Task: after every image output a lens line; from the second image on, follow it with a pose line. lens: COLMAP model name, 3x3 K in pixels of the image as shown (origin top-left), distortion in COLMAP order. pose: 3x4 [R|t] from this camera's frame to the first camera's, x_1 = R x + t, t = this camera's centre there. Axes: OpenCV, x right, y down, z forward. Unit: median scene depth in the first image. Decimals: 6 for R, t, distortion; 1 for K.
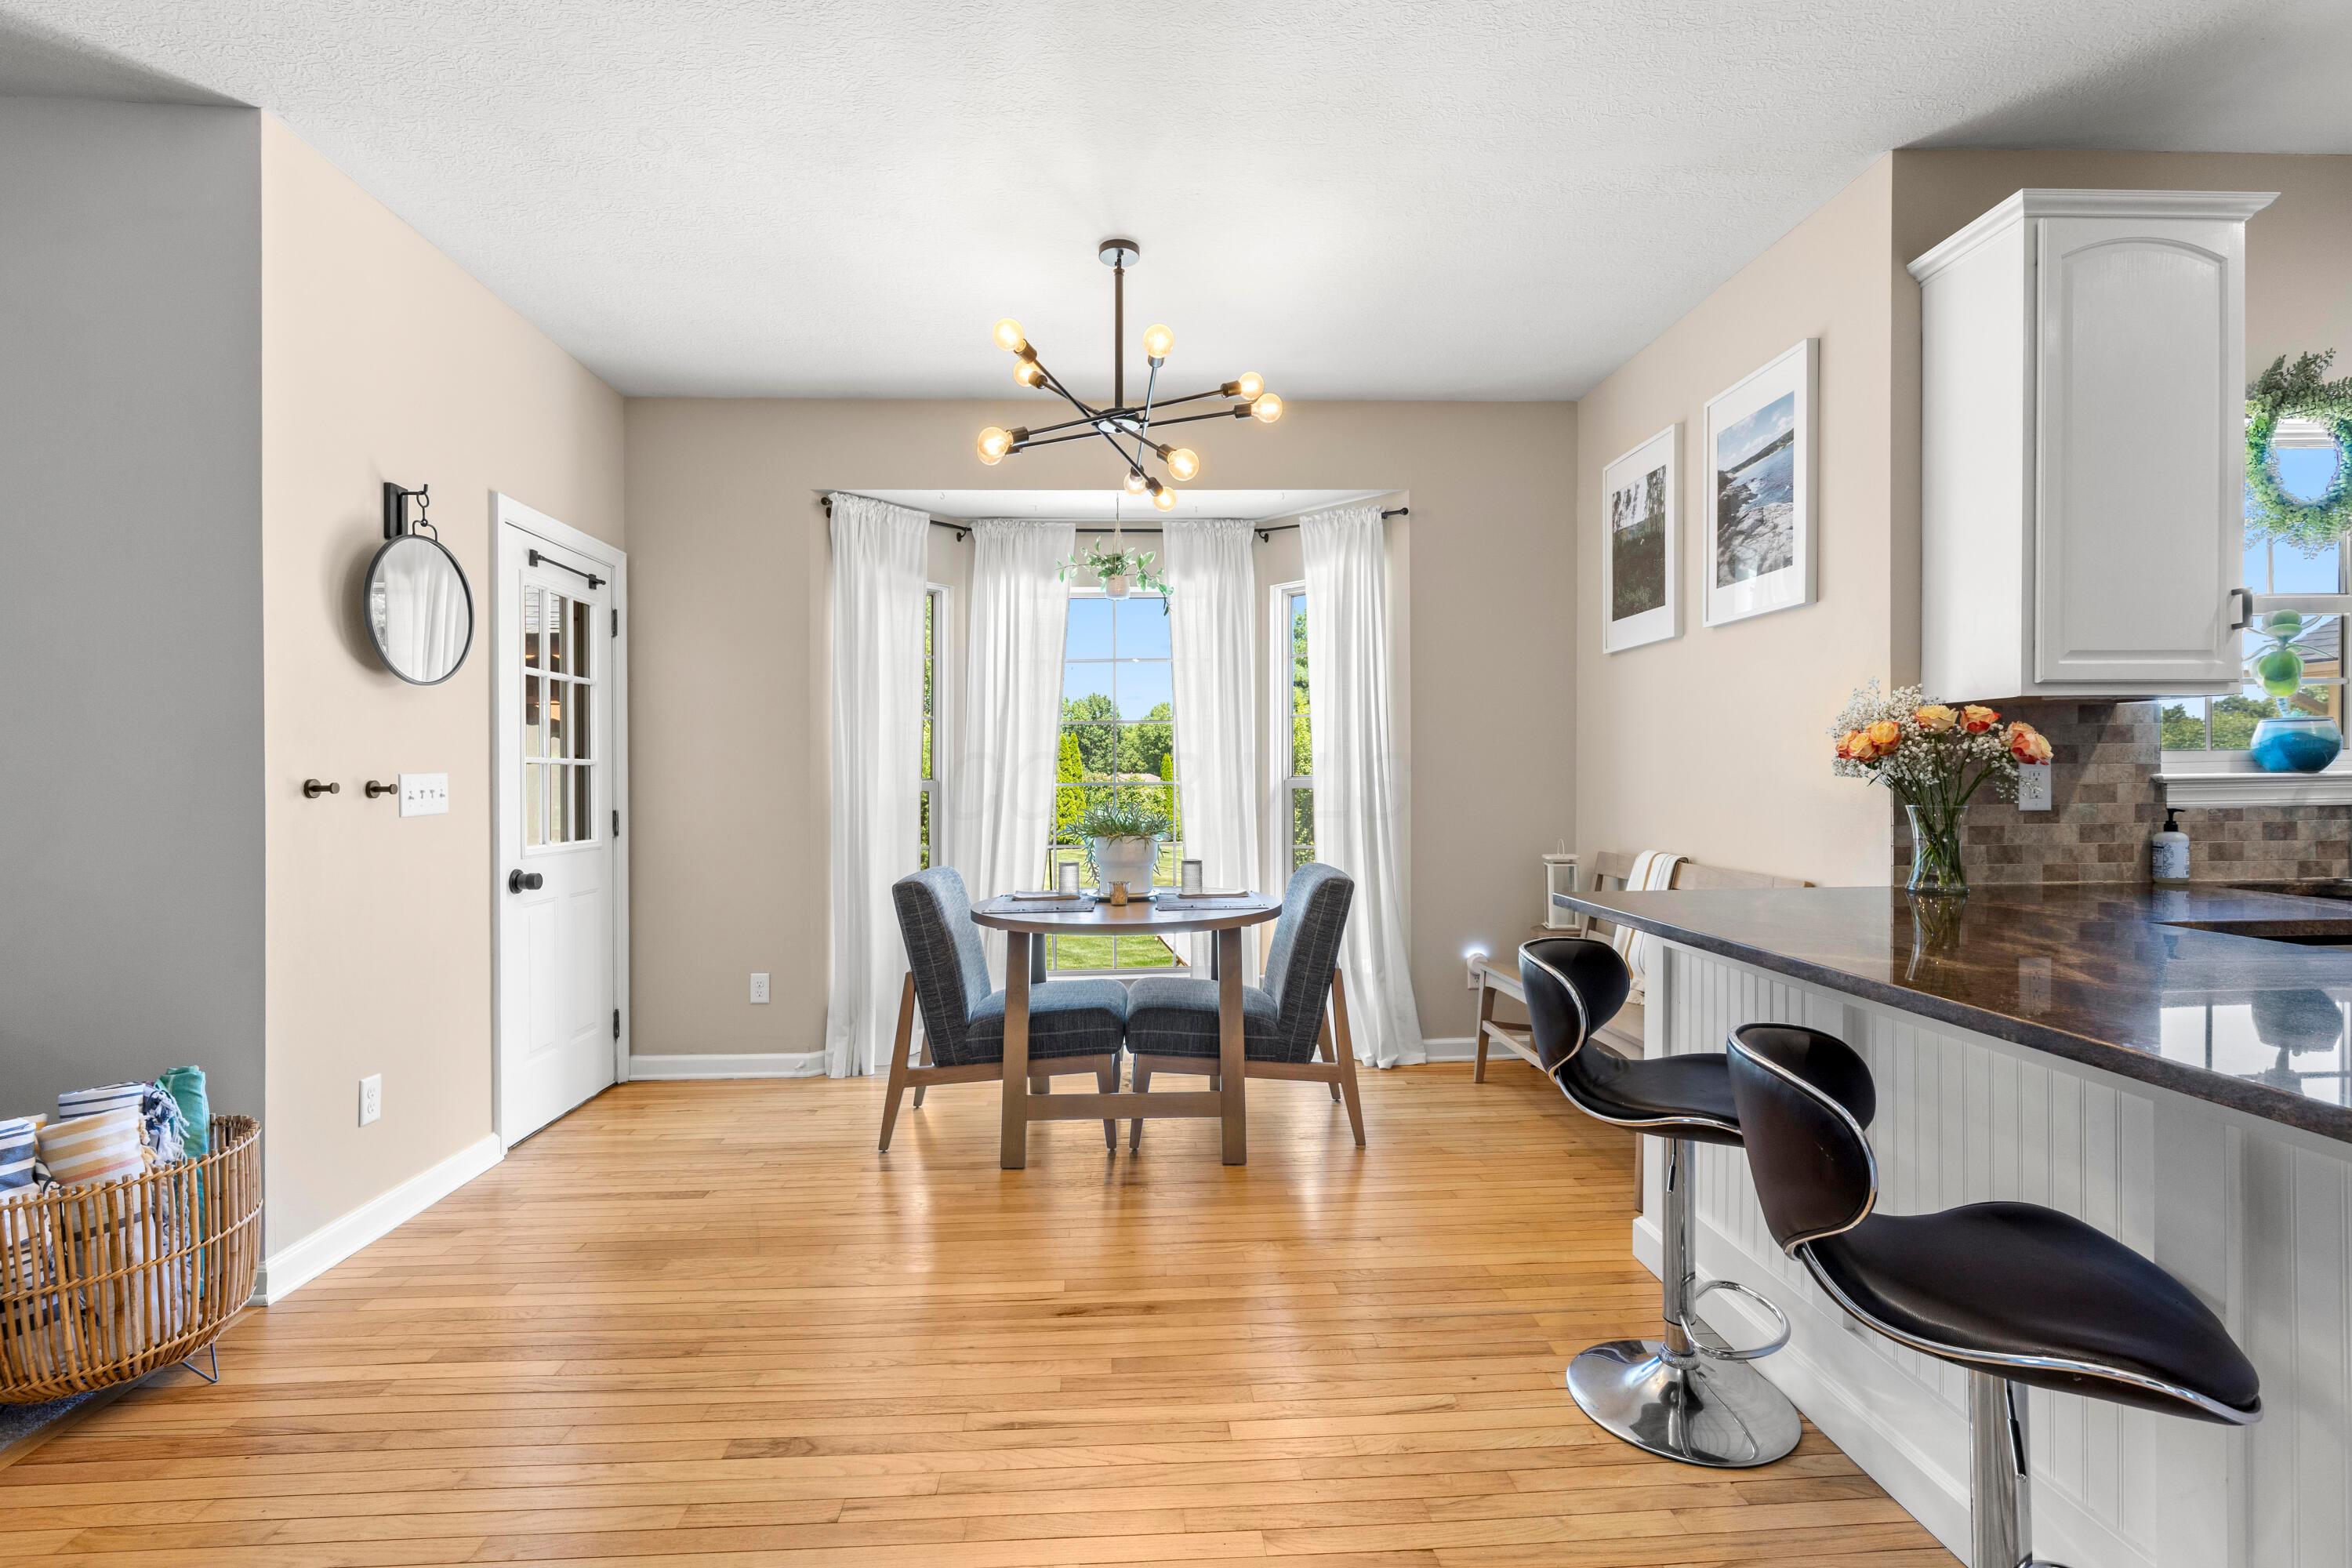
lens RADIAL K [[1063.9, 0, 1176.0], [0, 1063.9, 784.0], [0, 0, 1]] dist [0.011341, -0.011171]
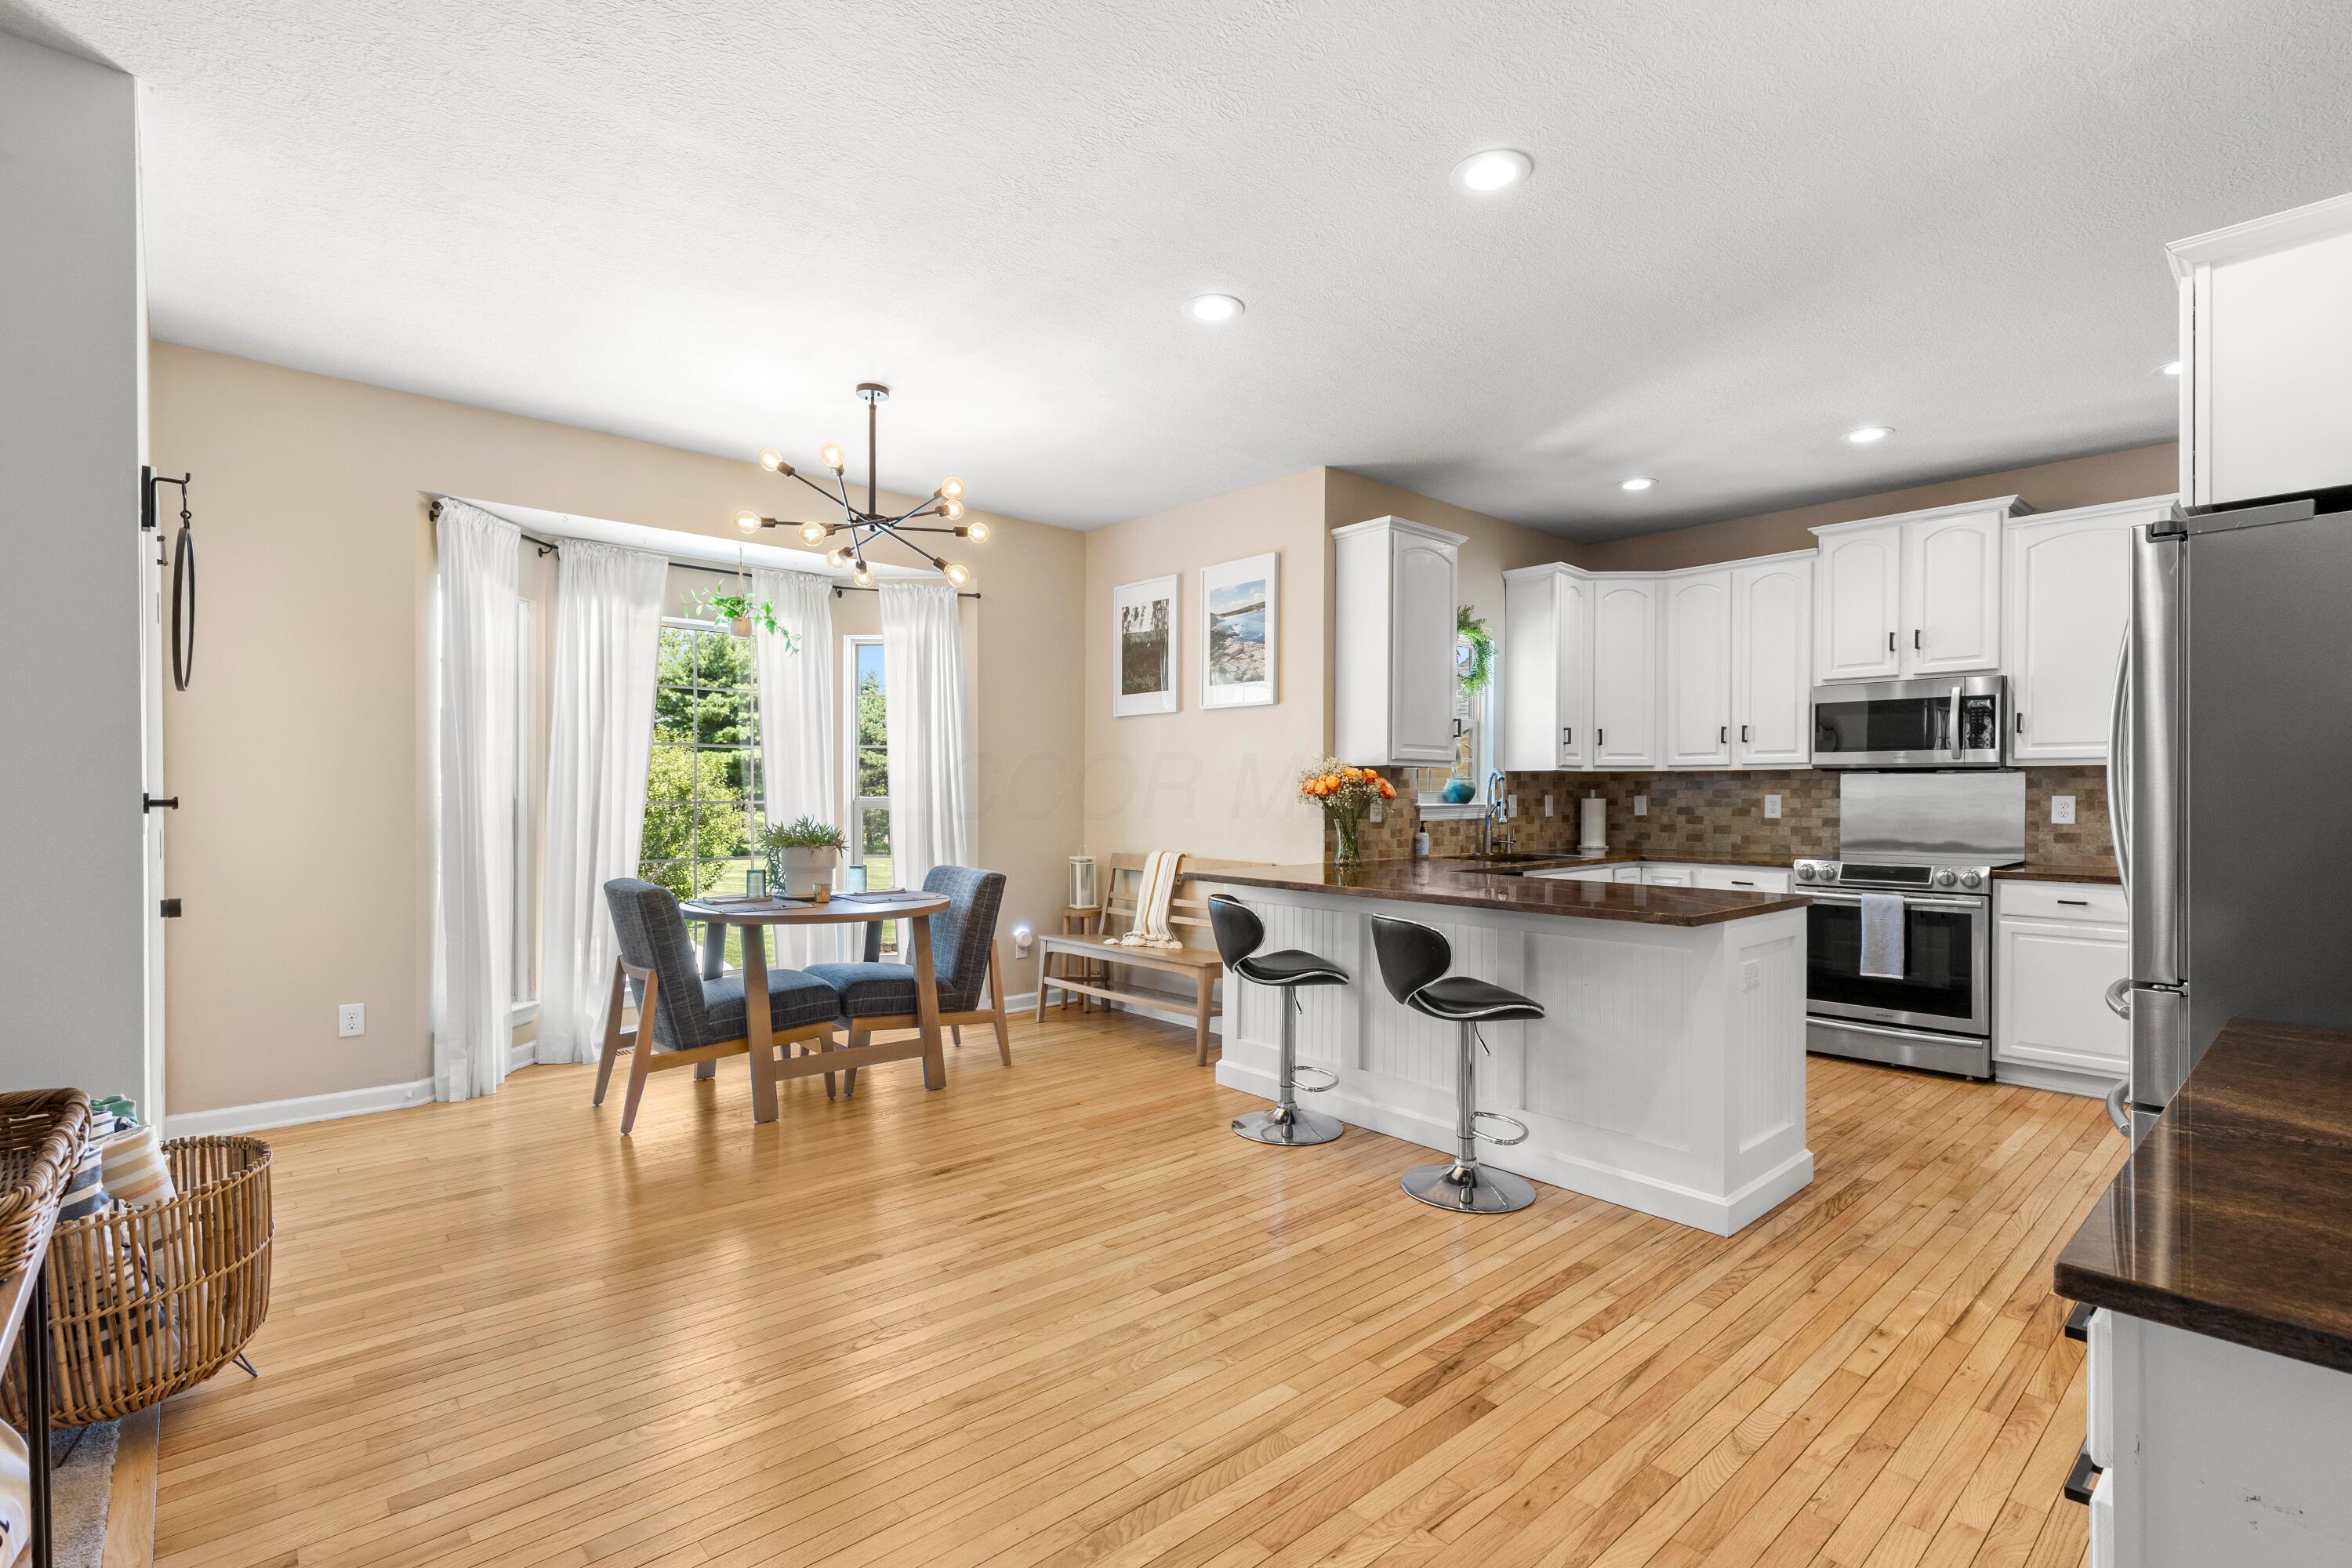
lens RADIAL K [[1088.7, 0, 1177.0], [0, 1088.7, 793.9], [0, 0, 1]] dist [0.002845, 0.000397]
pose [[0.775930, 0.014905, 0.630643, -0.578784], [-0.009044, 0.999881, -0.012504, 0.001270], [-0.630754, 0.003999, 0.775972, -0.250408]]
